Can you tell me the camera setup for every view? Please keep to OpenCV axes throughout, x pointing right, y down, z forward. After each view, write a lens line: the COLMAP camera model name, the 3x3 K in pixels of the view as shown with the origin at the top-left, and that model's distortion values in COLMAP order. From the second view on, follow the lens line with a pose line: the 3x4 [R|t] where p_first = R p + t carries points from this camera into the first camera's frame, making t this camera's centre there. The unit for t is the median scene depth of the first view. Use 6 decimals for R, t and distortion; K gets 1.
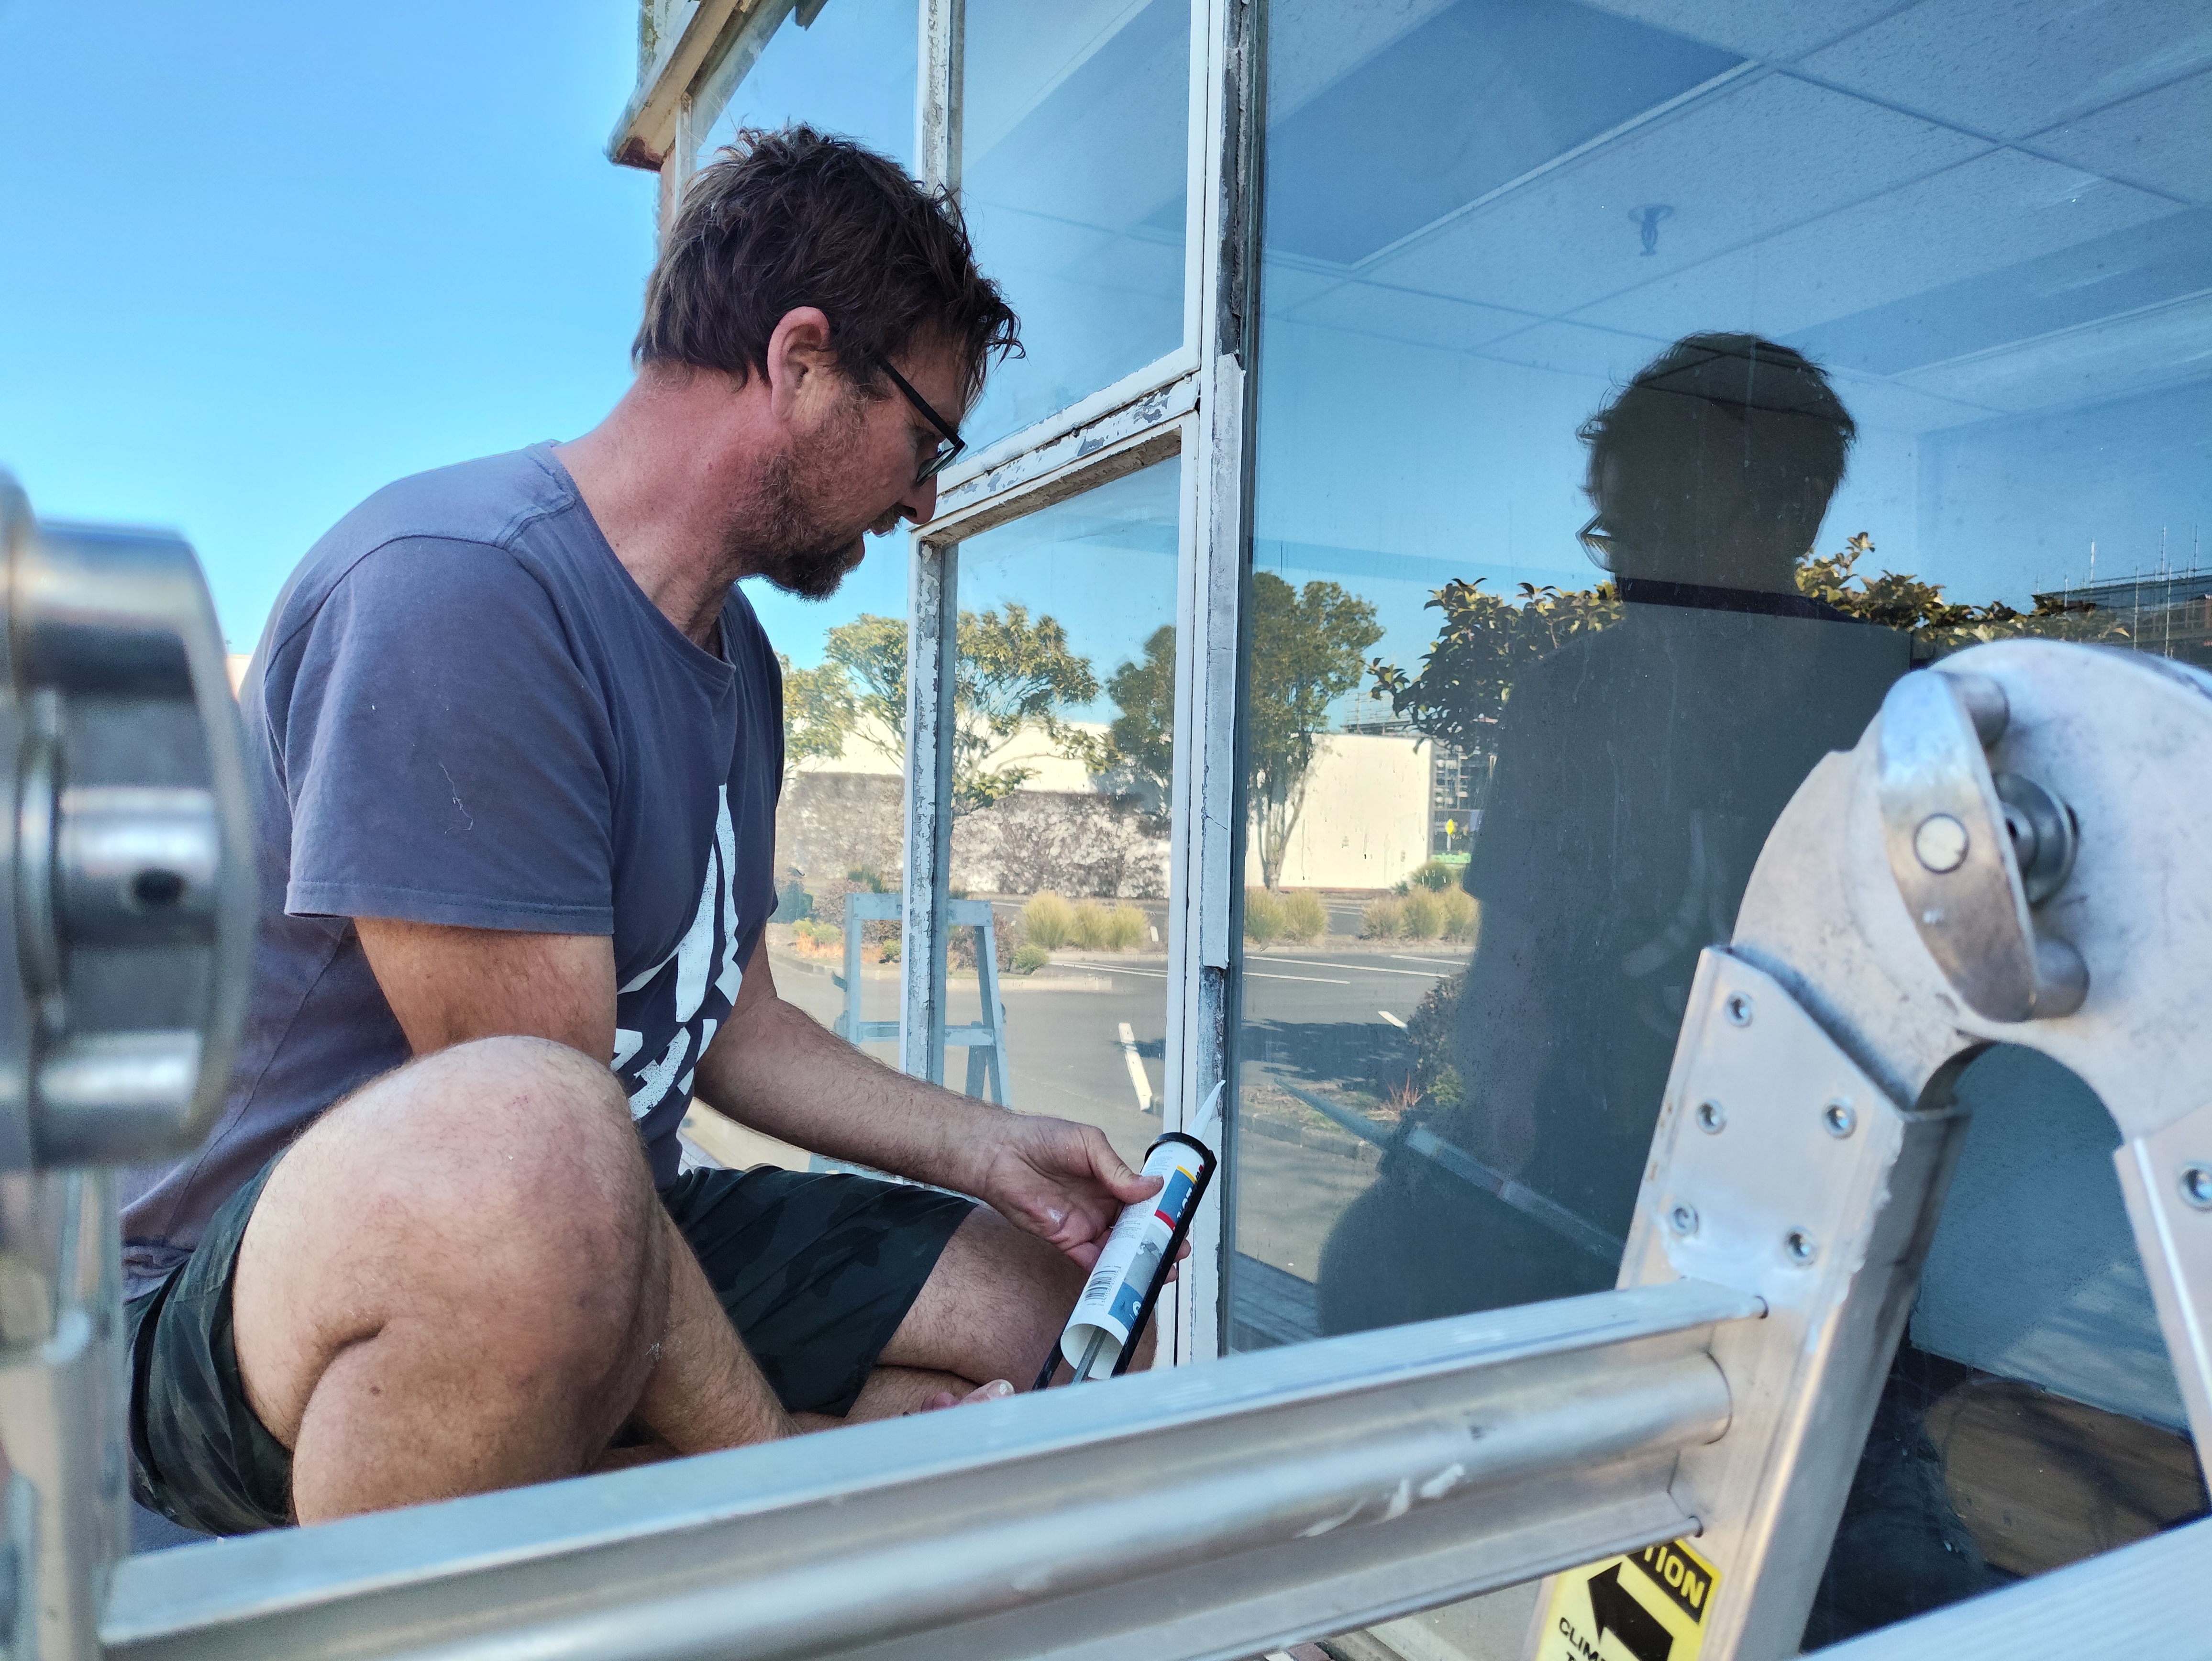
lens RADIAL K [[1633.5, 0, 1106.0], [0, 1633.5, 830.5], [0, 0, 1]] dist [0.001987, -0.001248]
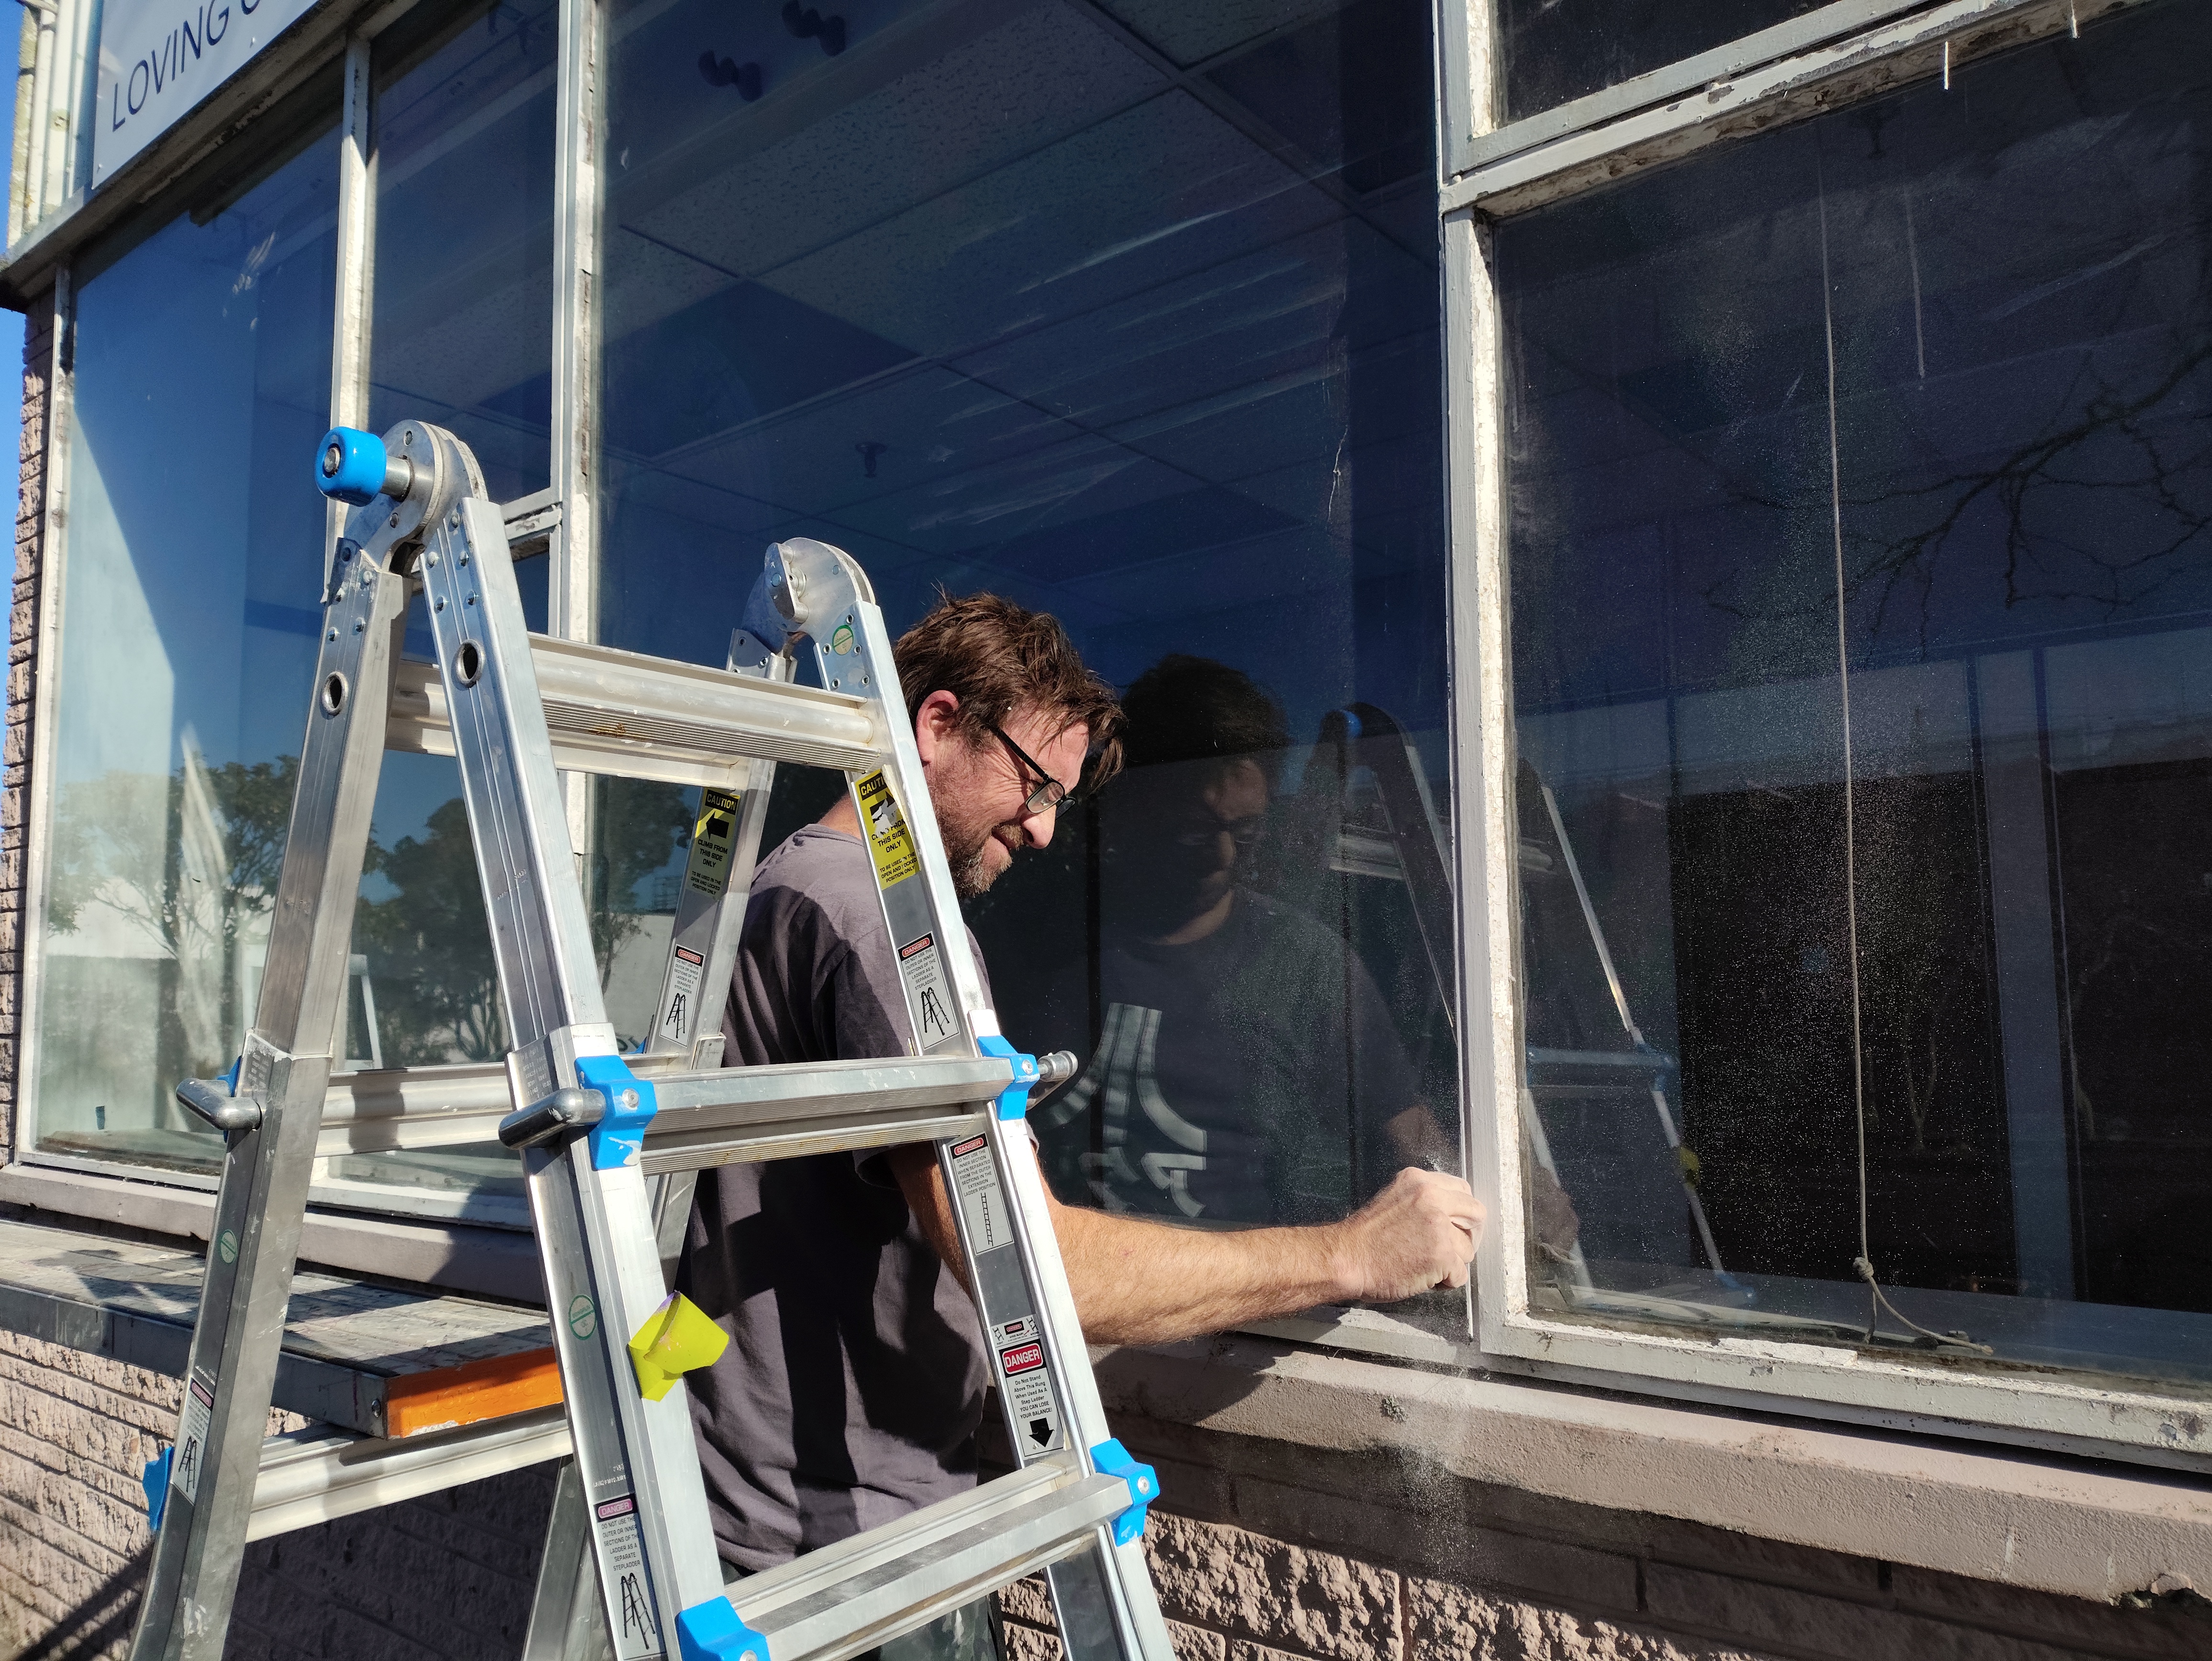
lens RADIAL K [[1546.4, 0, 1106.0], [0, 1546.4, 830.5], [0, 0, 1]] dist [0.185485, -0.000674]
pose [[0.910857, 0.008436, 0.412636, -0.041743], [0.036413, 0.994250, -0.100705, 0.099810], [-0.411113, 0.106754, 0.905312, -0.289599]]
